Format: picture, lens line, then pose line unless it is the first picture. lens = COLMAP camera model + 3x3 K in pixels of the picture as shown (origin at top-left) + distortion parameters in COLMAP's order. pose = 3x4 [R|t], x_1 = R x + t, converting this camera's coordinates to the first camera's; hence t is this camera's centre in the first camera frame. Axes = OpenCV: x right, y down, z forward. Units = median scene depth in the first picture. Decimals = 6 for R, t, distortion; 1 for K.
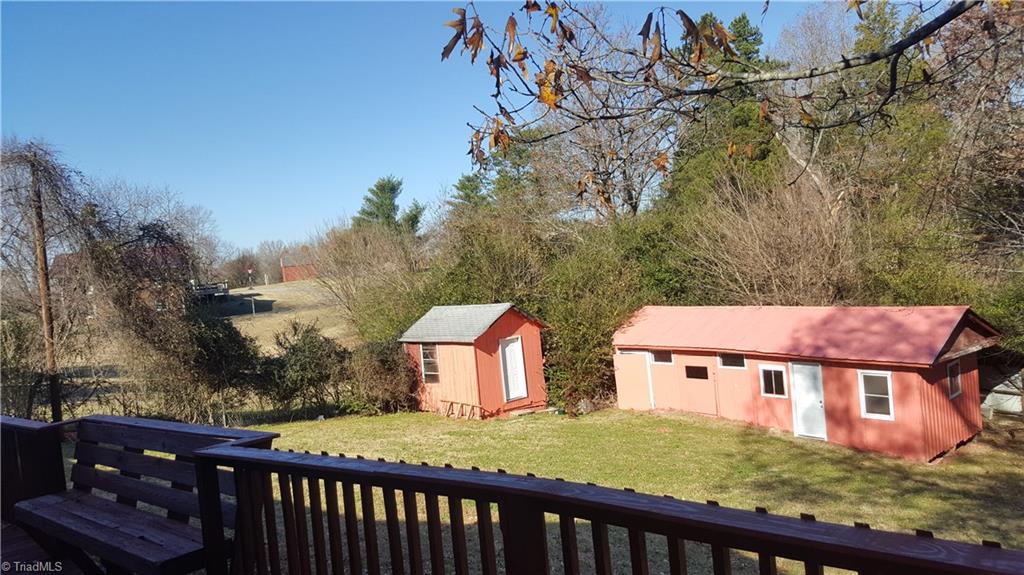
lens RADIAL K [[762.9, 0, 512.0], [0, 762.9, 287.5], [0, 0, 1]] dist [0.073427, -0.002340]
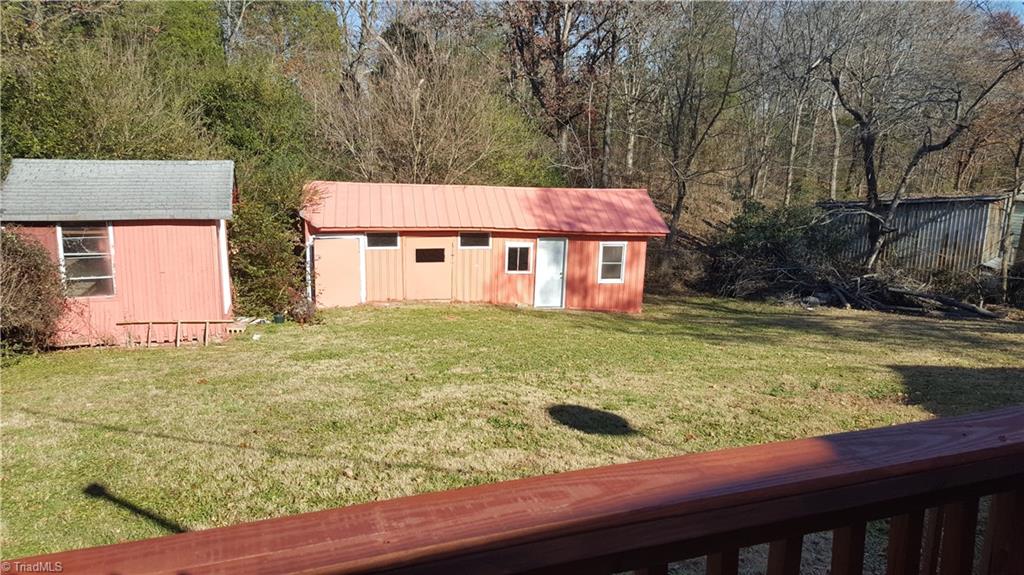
lens RADIAL K [[762.9, 0, 512.0], [0, 762.9, 287.5], [0, 0, 1]] dist [0.073427, -0.002340]
pose [[0.454320, -0.072407, 0.887891, -0.549355], [-0.037428, 0.994260, 0.100232, 0.059303], [-0.890052, -0.078770, 0.449002, 0.549917]]
